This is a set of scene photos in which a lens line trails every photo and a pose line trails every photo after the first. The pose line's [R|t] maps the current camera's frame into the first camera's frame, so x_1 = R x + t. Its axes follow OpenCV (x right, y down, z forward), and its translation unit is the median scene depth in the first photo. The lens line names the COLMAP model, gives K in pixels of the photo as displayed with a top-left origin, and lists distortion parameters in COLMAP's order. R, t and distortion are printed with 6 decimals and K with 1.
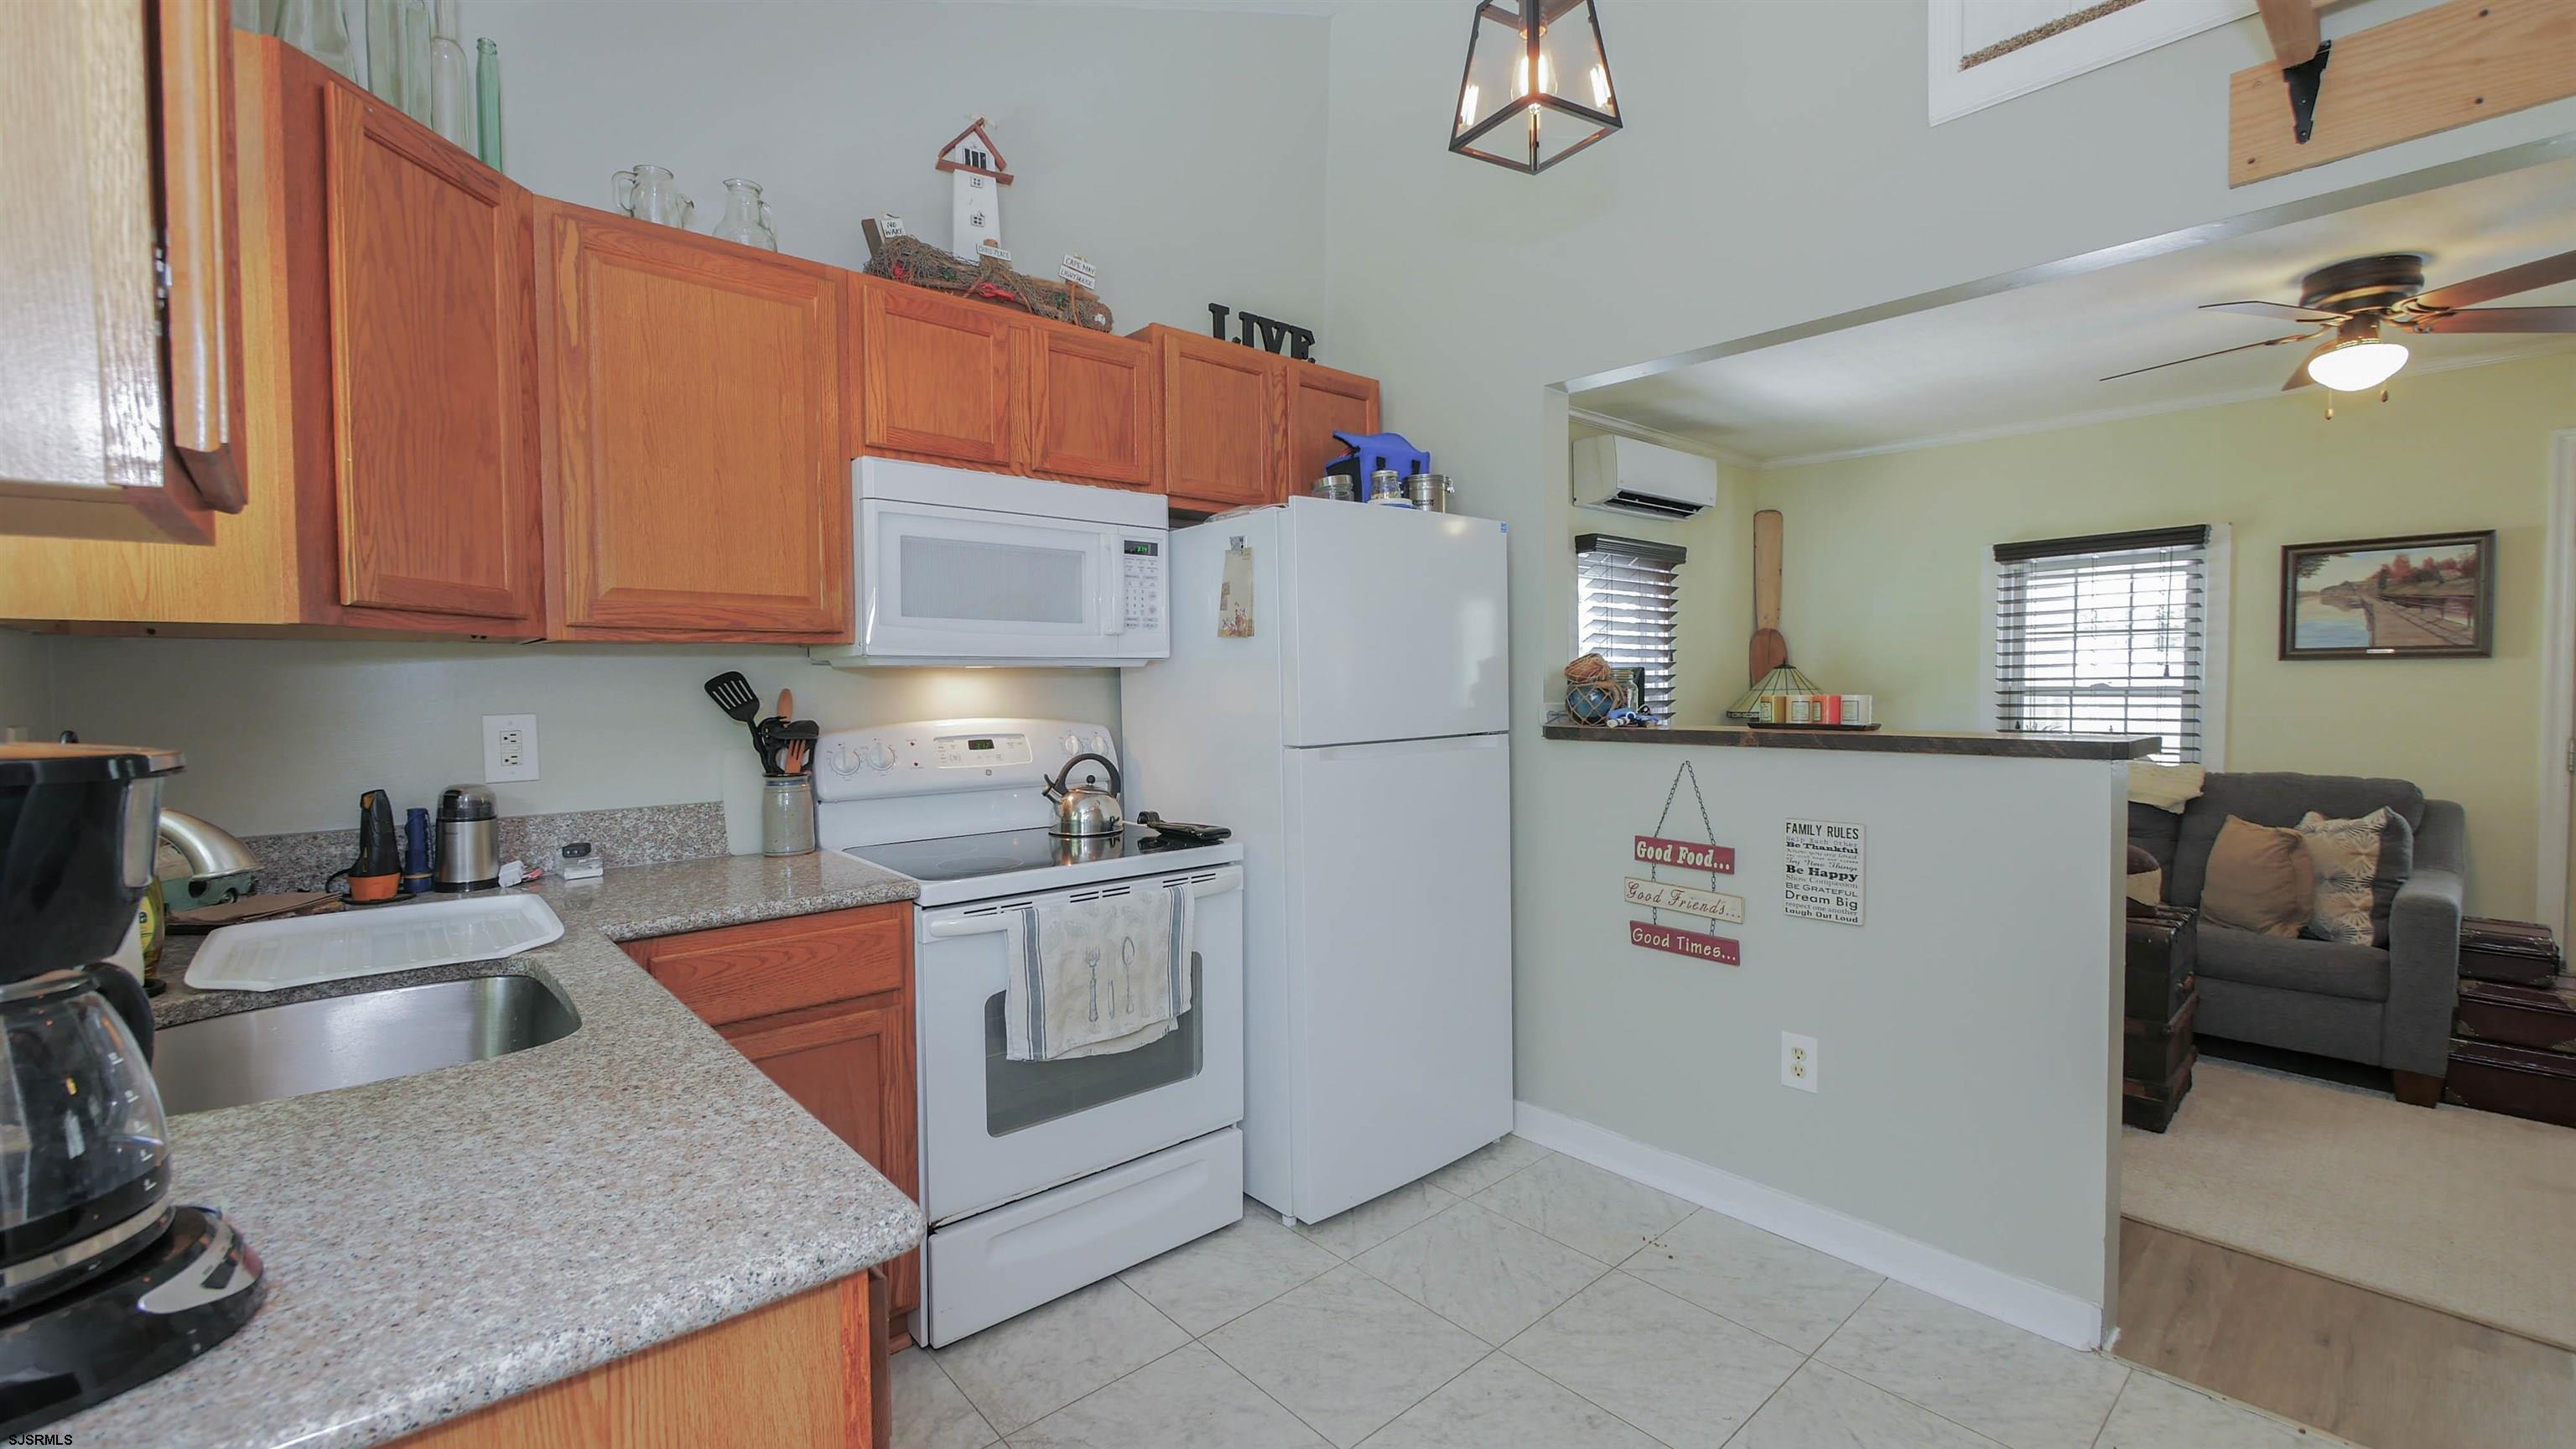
lens RADIAL K [[1052.6, 0, 1288.0], [0, 1052.6, 724.5], [0, 0, 1]] dist [-0.020167, -0.000033]
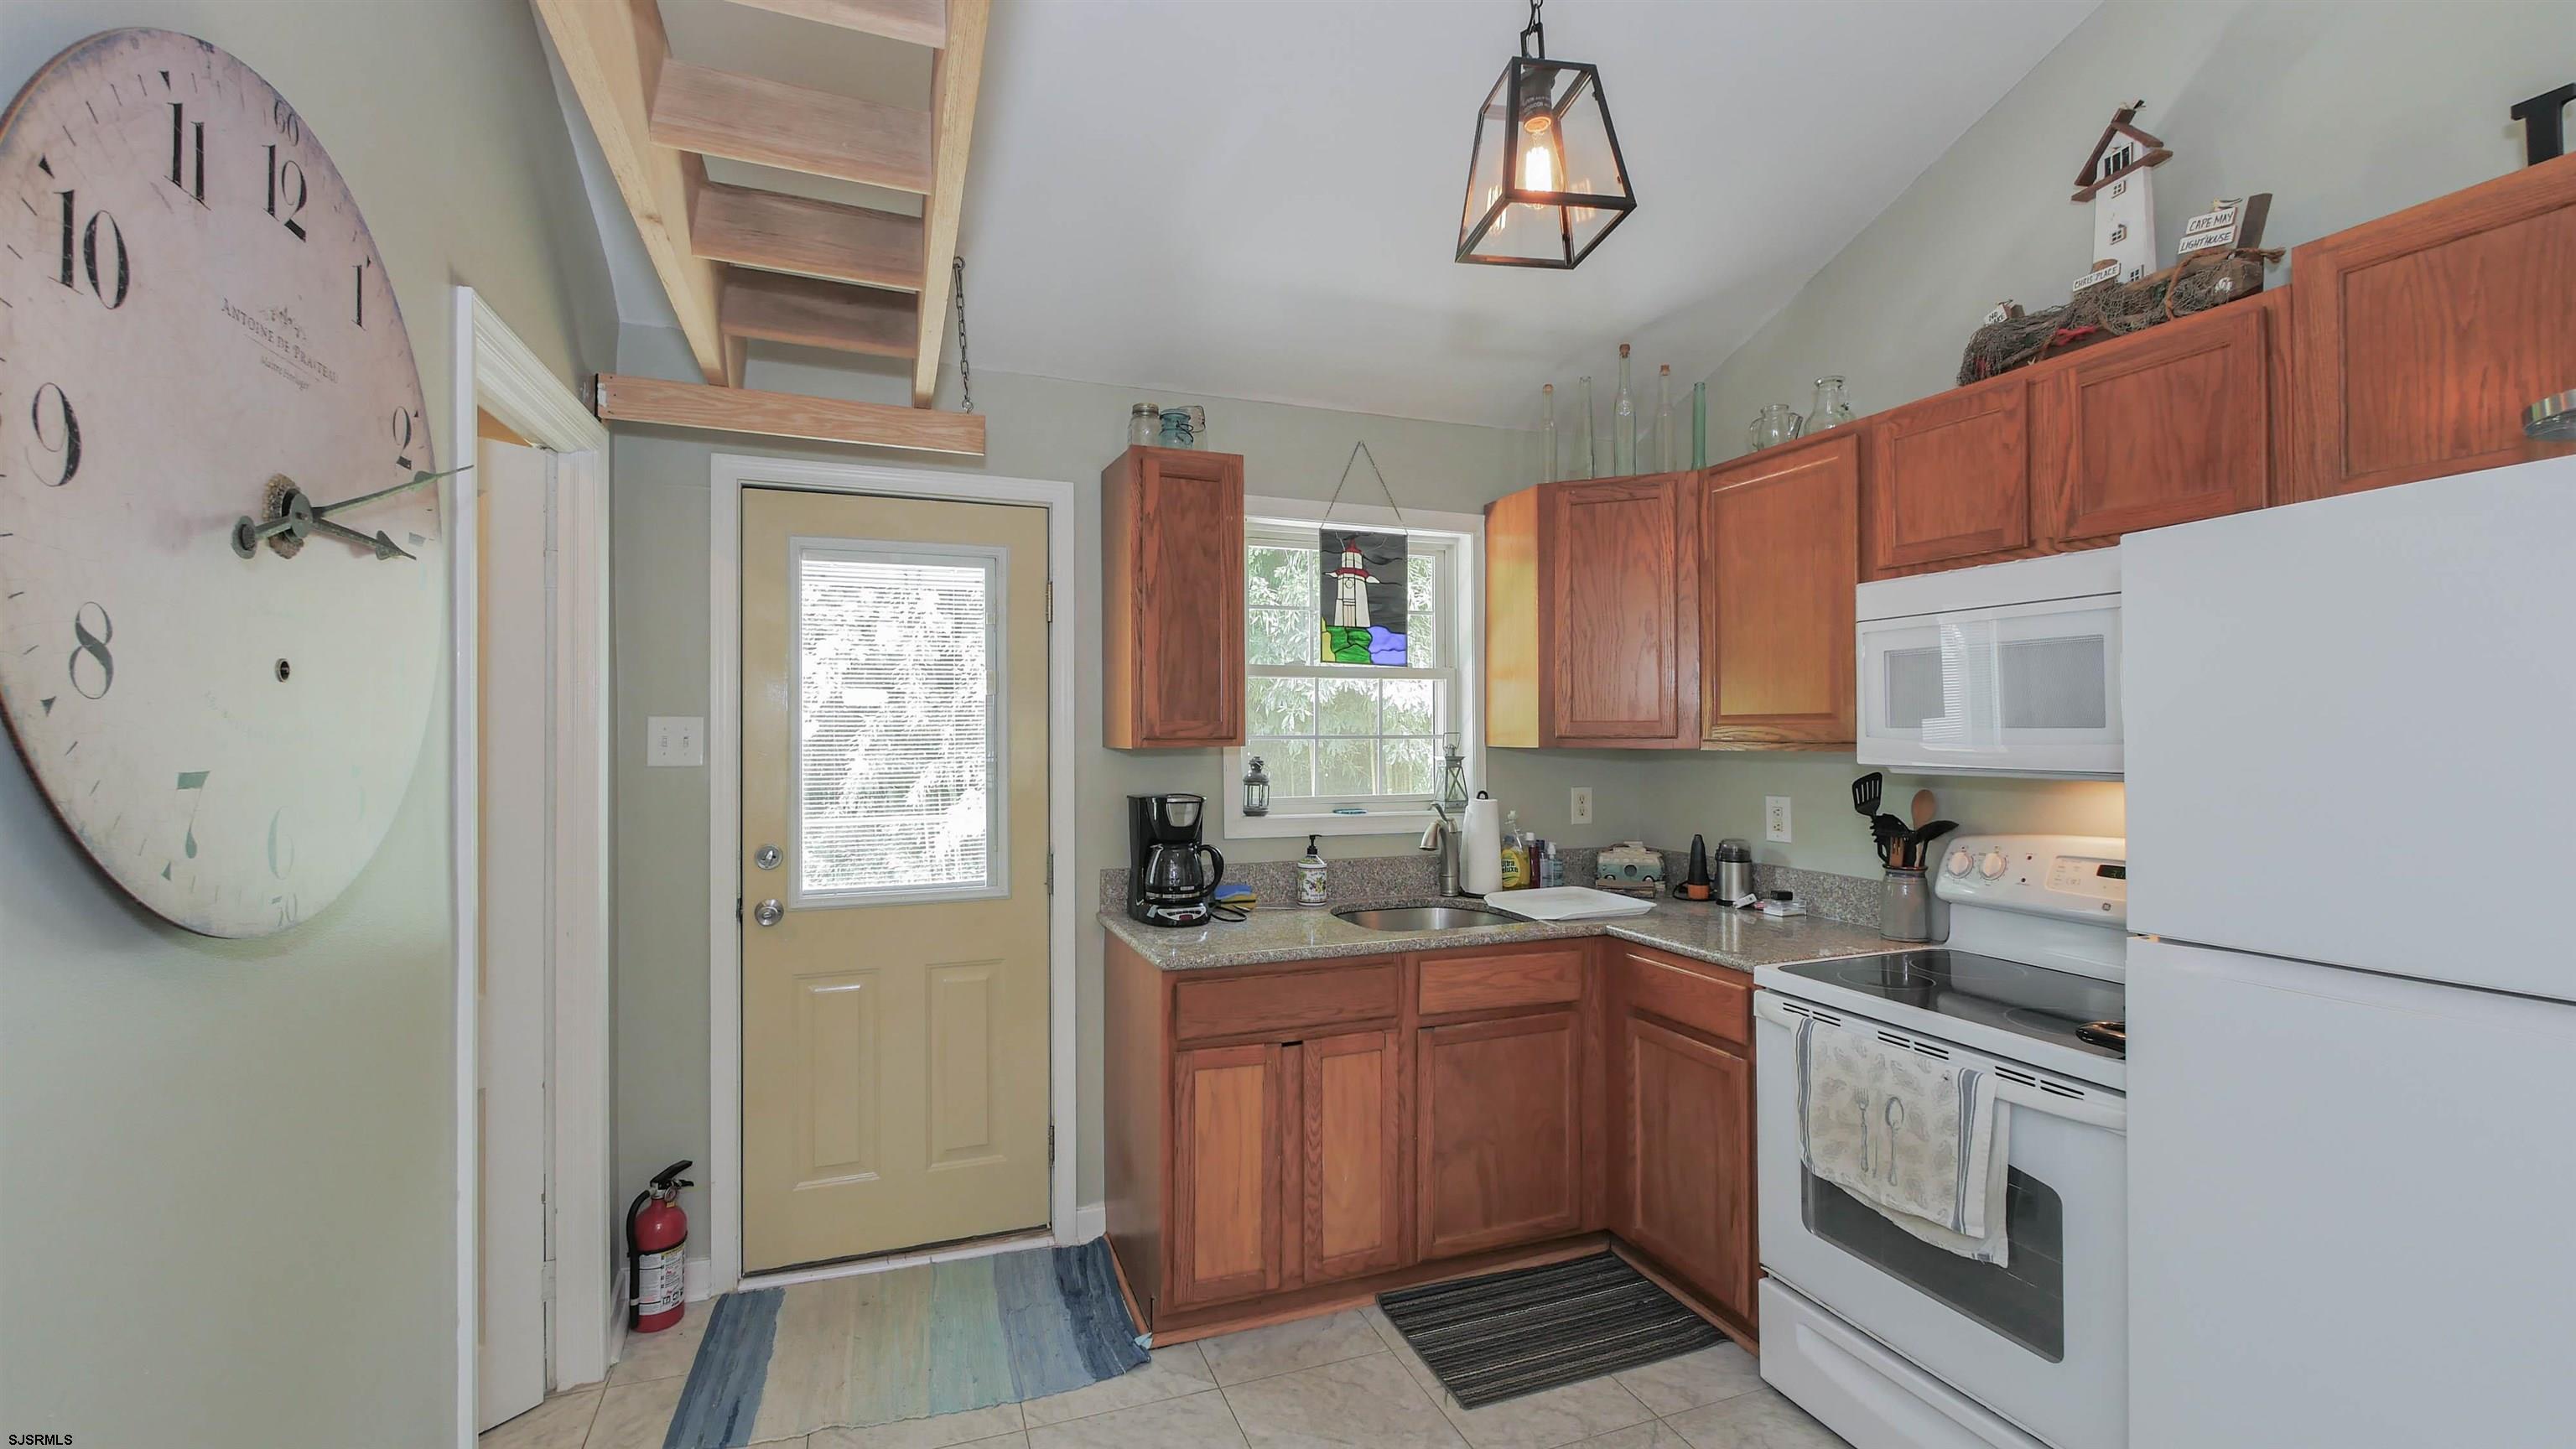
lens RADIAL K [[1058.1, 0, 1277.6], [0, 1058.1, 724.8], [0, 0, 1]] dist [-0.005034, -0.000077]
pose [[-0.352405, 0.004008, -0.935839, 0.779087], [-0.032542, 0.999334, 0.016535, -0.096929], [0.935282, 0.036281, -0.352040, 0.748288]]
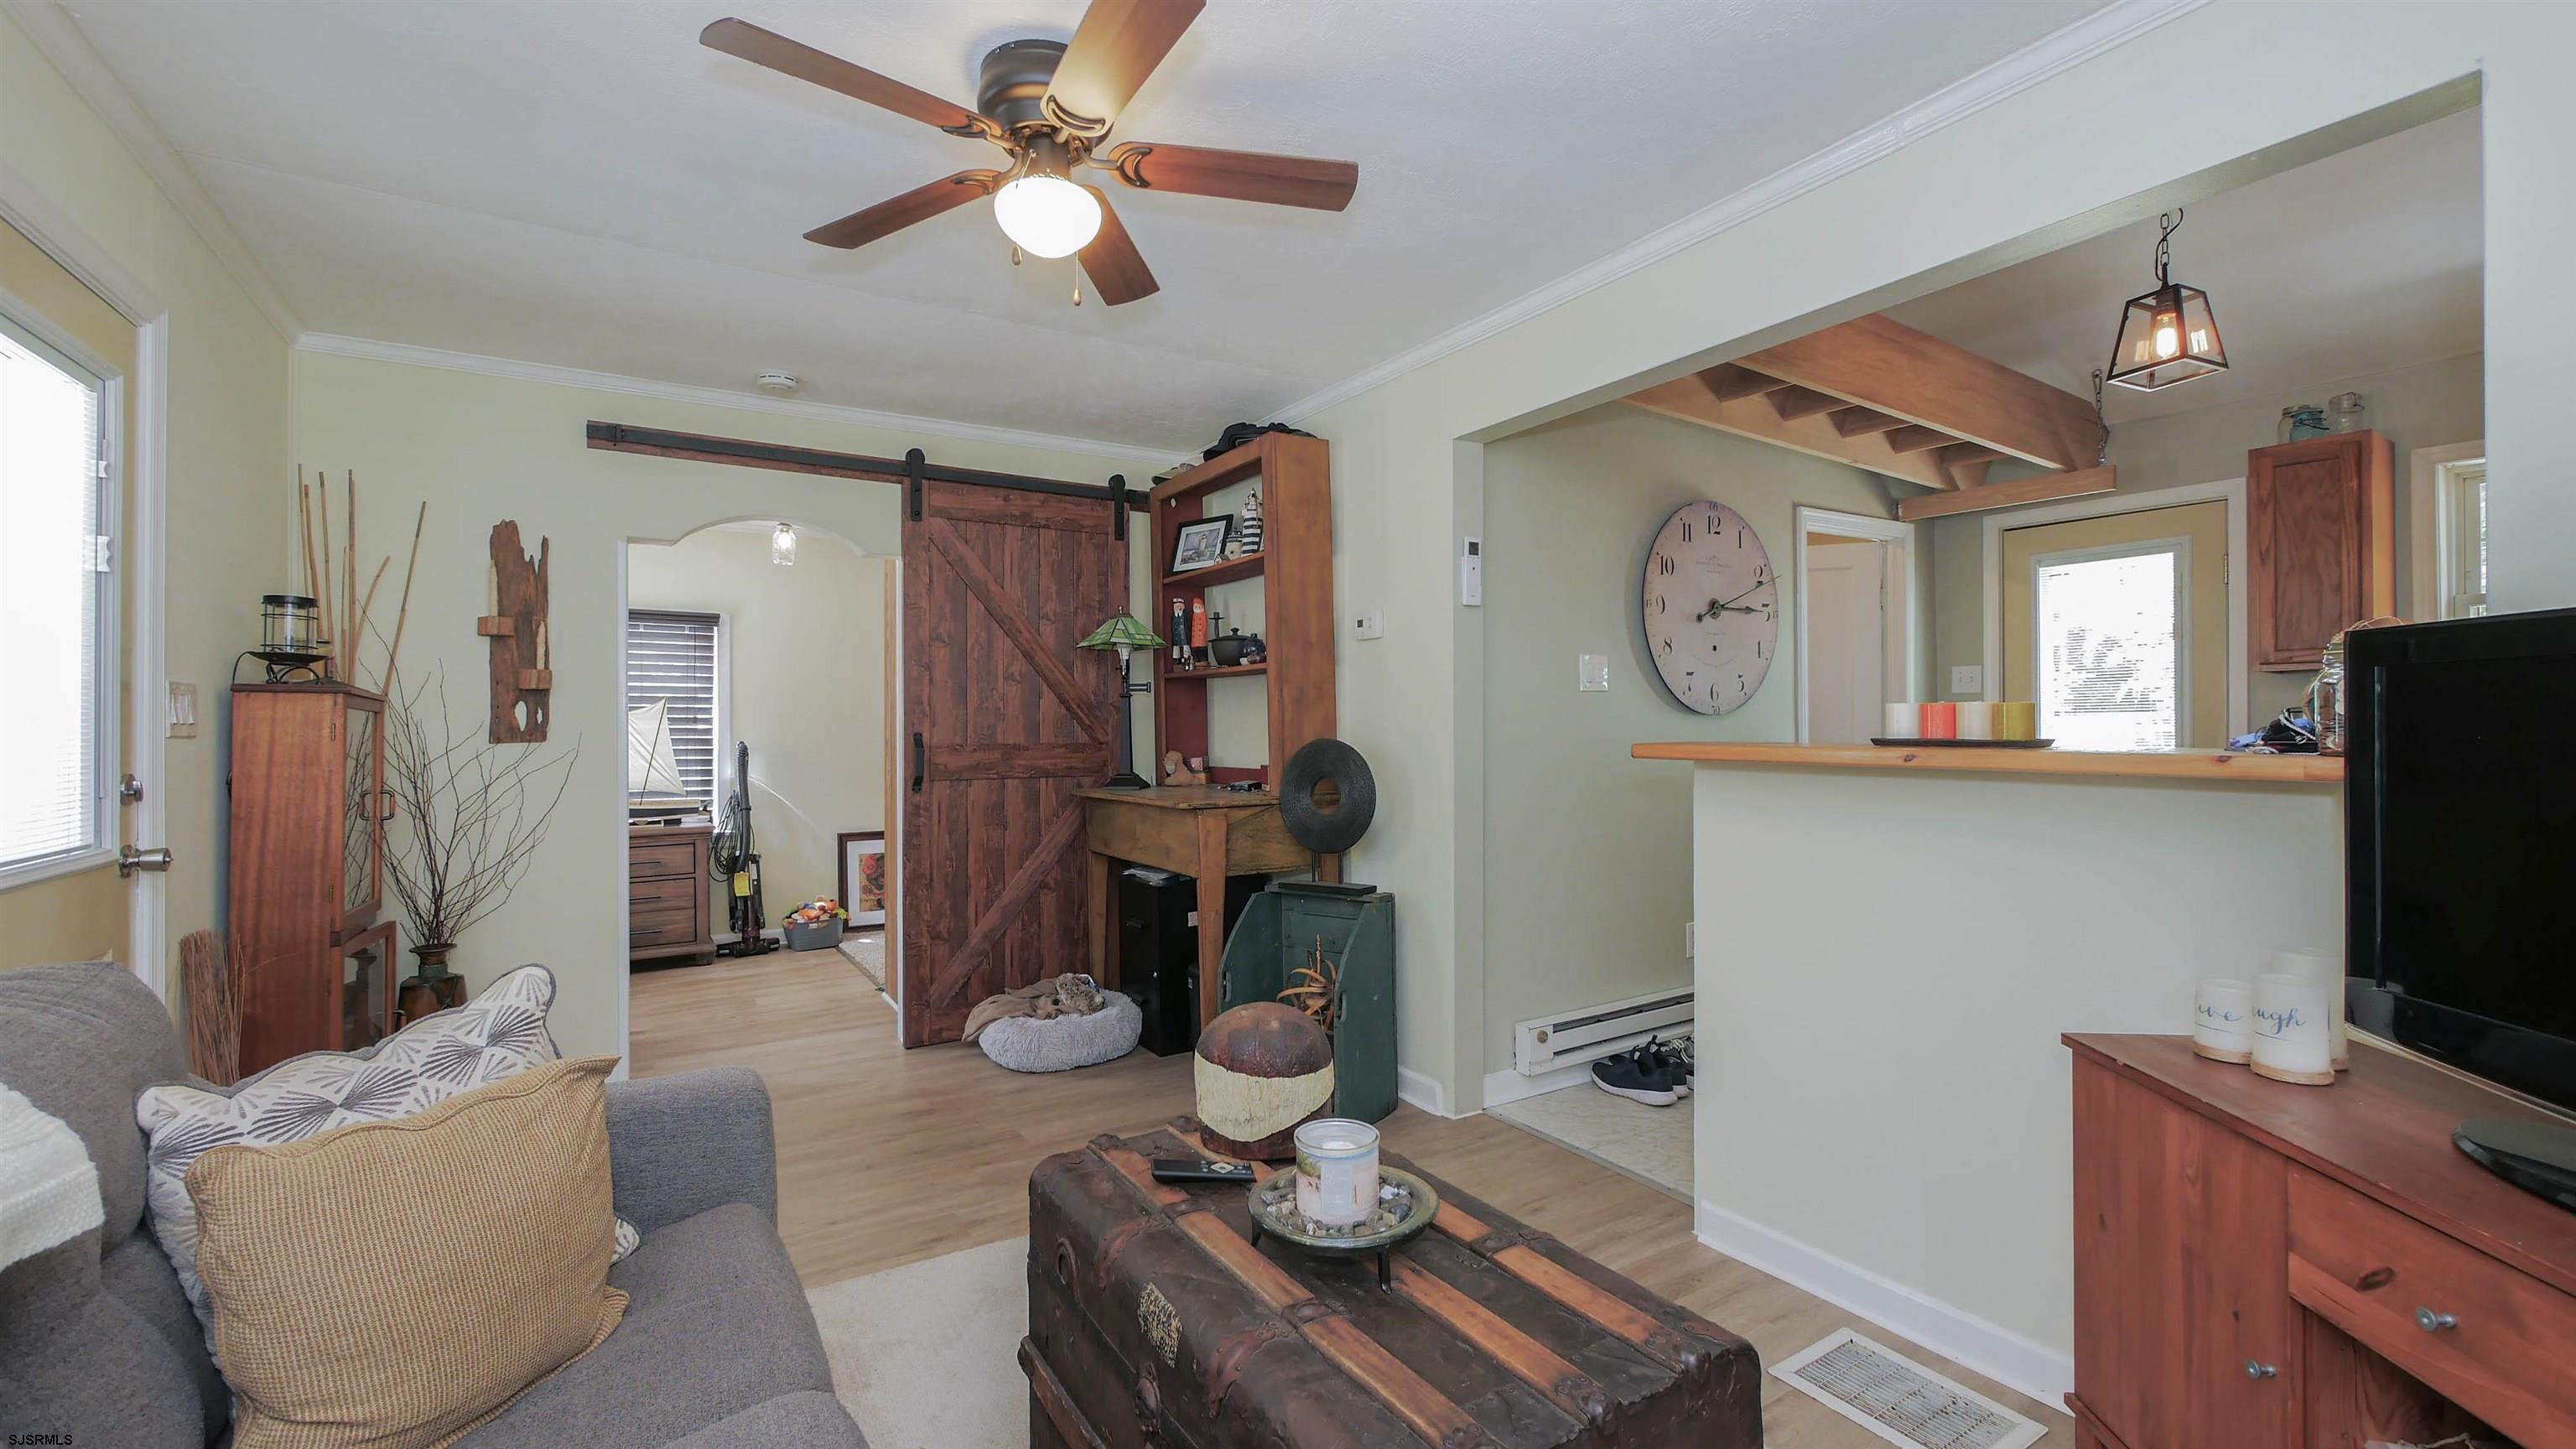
lens RADIAL K [[1041.2, 0, 1288.0], [0, 1041.2, 724.5], [0, 0, 1]] dist [0.002401, 0.000174]
pose [[-0.989342, 0.009263, 0.145315, 0.951990], [0.014933, 0.999167, 0.037979, -0.050787], [-0.144842, 0.039744, -0.988656, 1.960497]]
